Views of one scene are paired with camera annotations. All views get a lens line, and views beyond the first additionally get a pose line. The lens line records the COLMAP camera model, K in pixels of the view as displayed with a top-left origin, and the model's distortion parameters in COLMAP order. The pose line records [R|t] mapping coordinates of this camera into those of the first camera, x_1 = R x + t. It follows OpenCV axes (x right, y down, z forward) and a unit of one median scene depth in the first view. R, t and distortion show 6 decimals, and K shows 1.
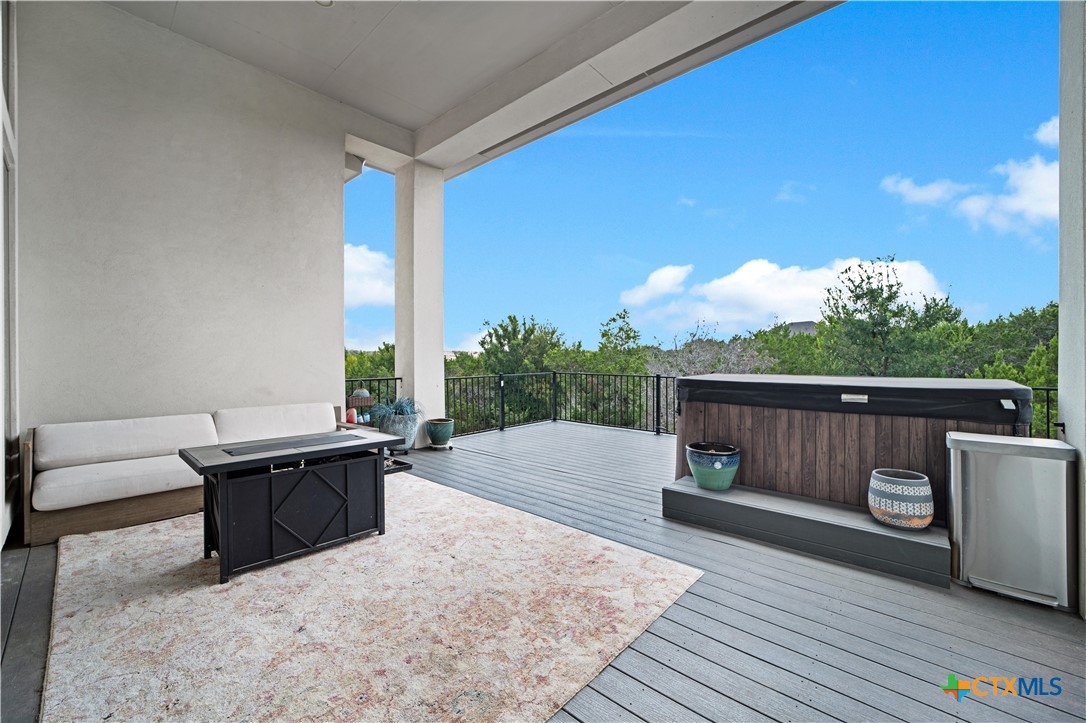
lens RADIAL K [[437.3, 0, 540.4], [0, 437.3, 363.1], [0, 0, 1]] dist [-0.017709, 0.008885]
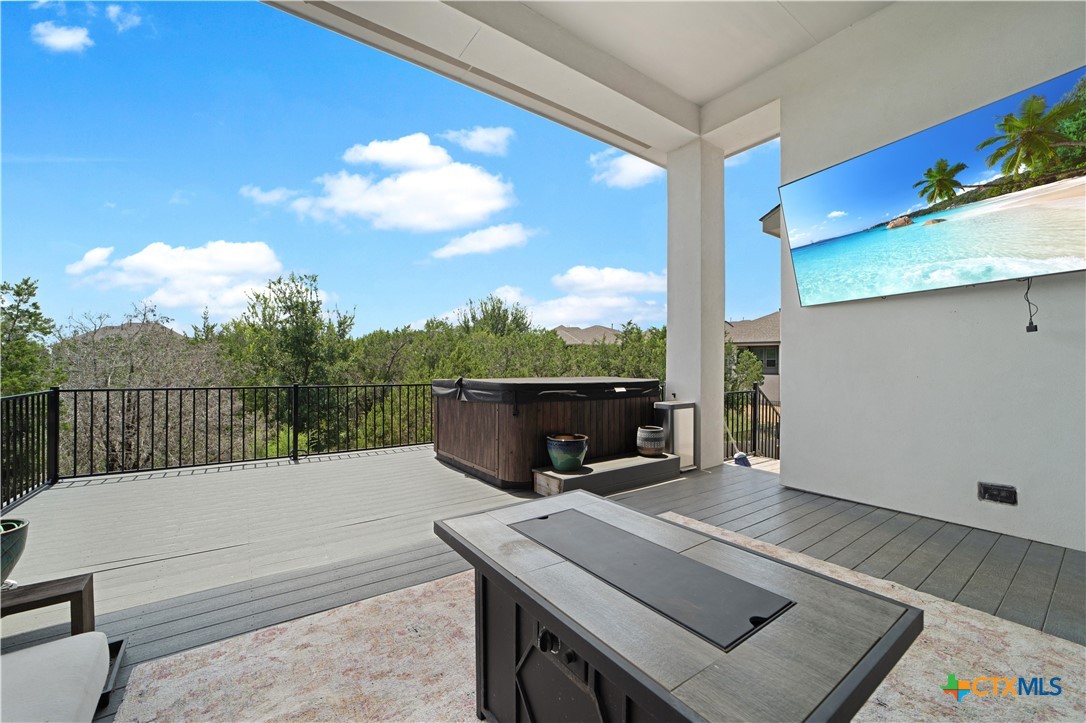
lens RADIAL K [[437.3, 0, 540.4], [0, 437.3, 363.1], [0, 0, 1]] dist [-0.017709, 0.008885]
pose [[0.206844, 0.014207, 0.978271, -0.791159], [0.003726, 0.999876, -0.015309, 0.003170], [-0.978367, 0.006811, 0.206766, 0.776217]]
